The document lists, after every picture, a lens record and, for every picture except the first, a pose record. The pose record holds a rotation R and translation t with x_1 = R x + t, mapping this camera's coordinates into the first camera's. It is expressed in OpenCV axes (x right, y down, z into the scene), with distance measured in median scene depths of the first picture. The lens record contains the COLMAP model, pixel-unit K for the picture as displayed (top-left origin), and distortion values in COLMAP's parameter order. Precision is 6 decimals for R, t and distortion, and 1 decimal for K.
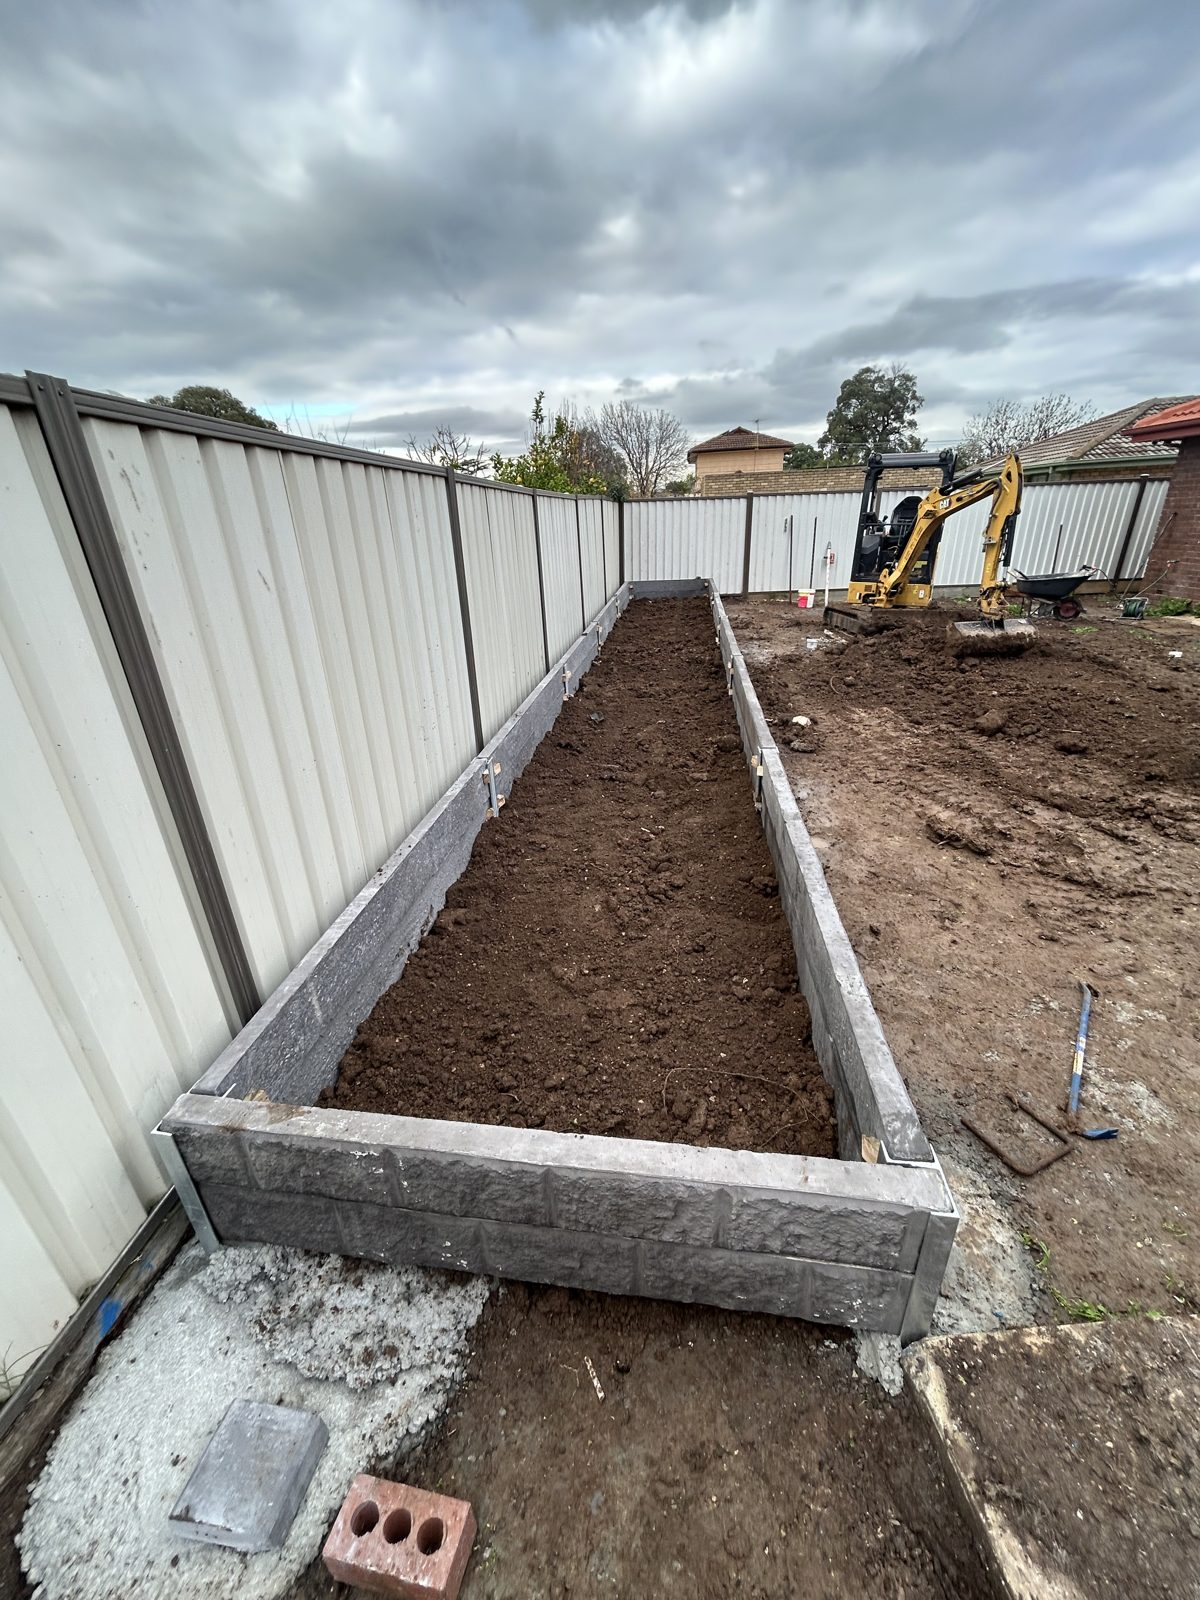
lens RADIAL K [[643.4, 0, 594.7], [0, 643.4, 795.4], [0, 0, 1]] dist [0.002867, -0.000300]
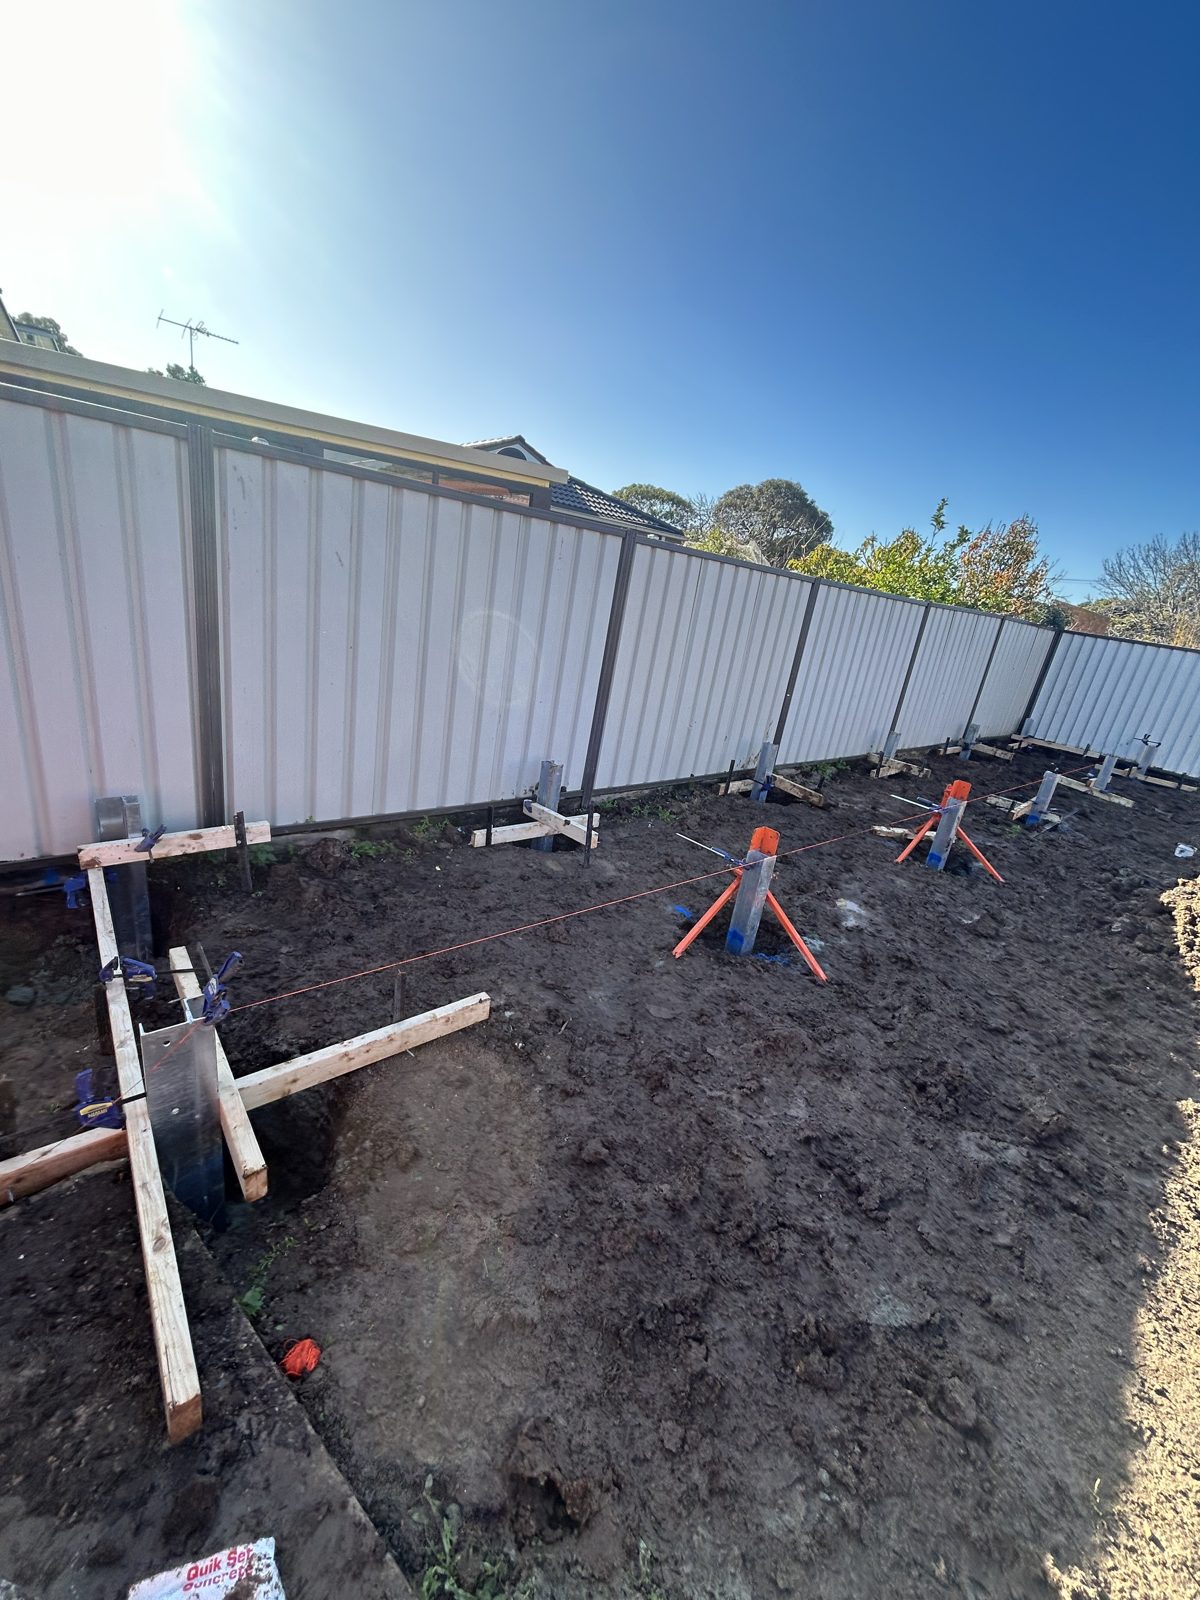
lens RADIAL K [[643.4, 0, 598.6], [0, 643.4, 800.7], [0, 0, 1]] dist [0.002867, -0.000300]
pose [[0.731080, 0.364610, -0.576699, 0.168825], [-0.427182, 0.903674, 0.029797, -0.017617], [0.532012, 0.224571, 0.816413, 0.028939]]
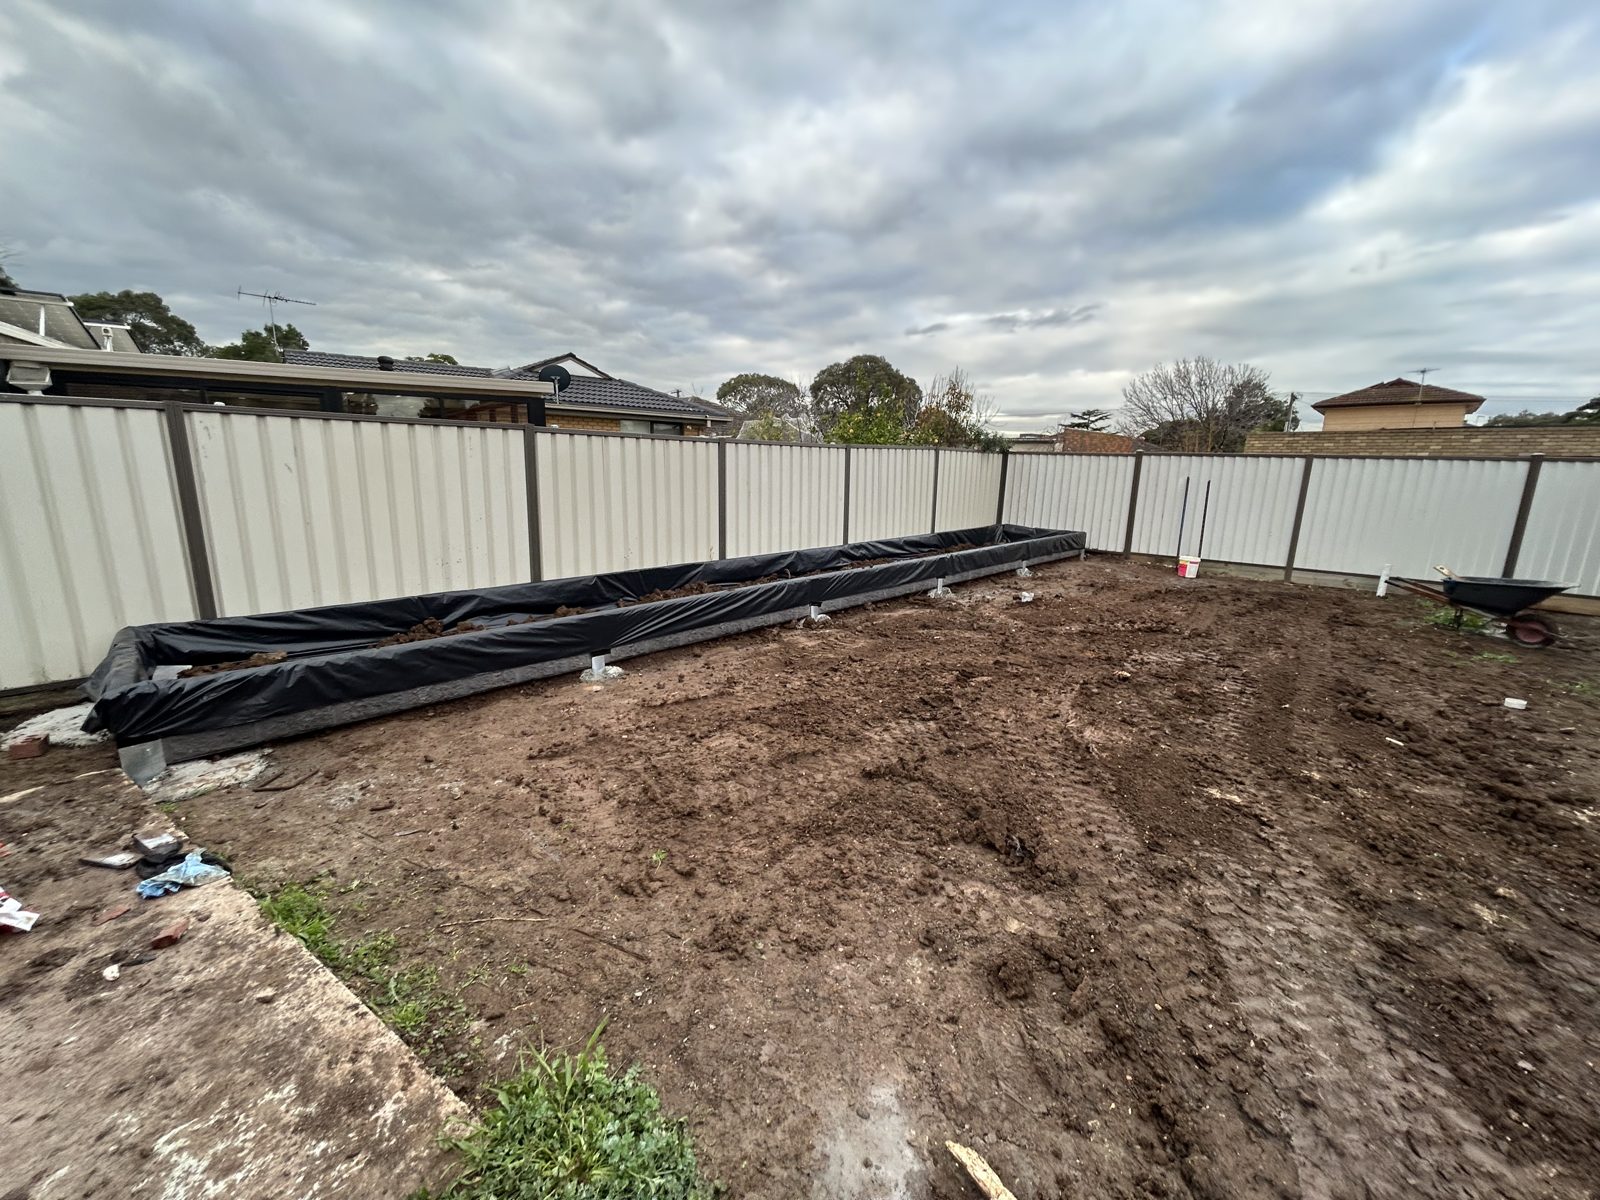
lens RADIAL K [[643.4, 0, 796.0], [0, 643.4, 598.2], [0, 0, 1]] dist [0.002867, -0.000300]
pose [[0.809880, 0.176758, -0.559331, 0.380495], [-0.281143, 0.953832, -0.105653, -0.021863], [0.514833, 0.242818, 0.822184, 0.015828]]
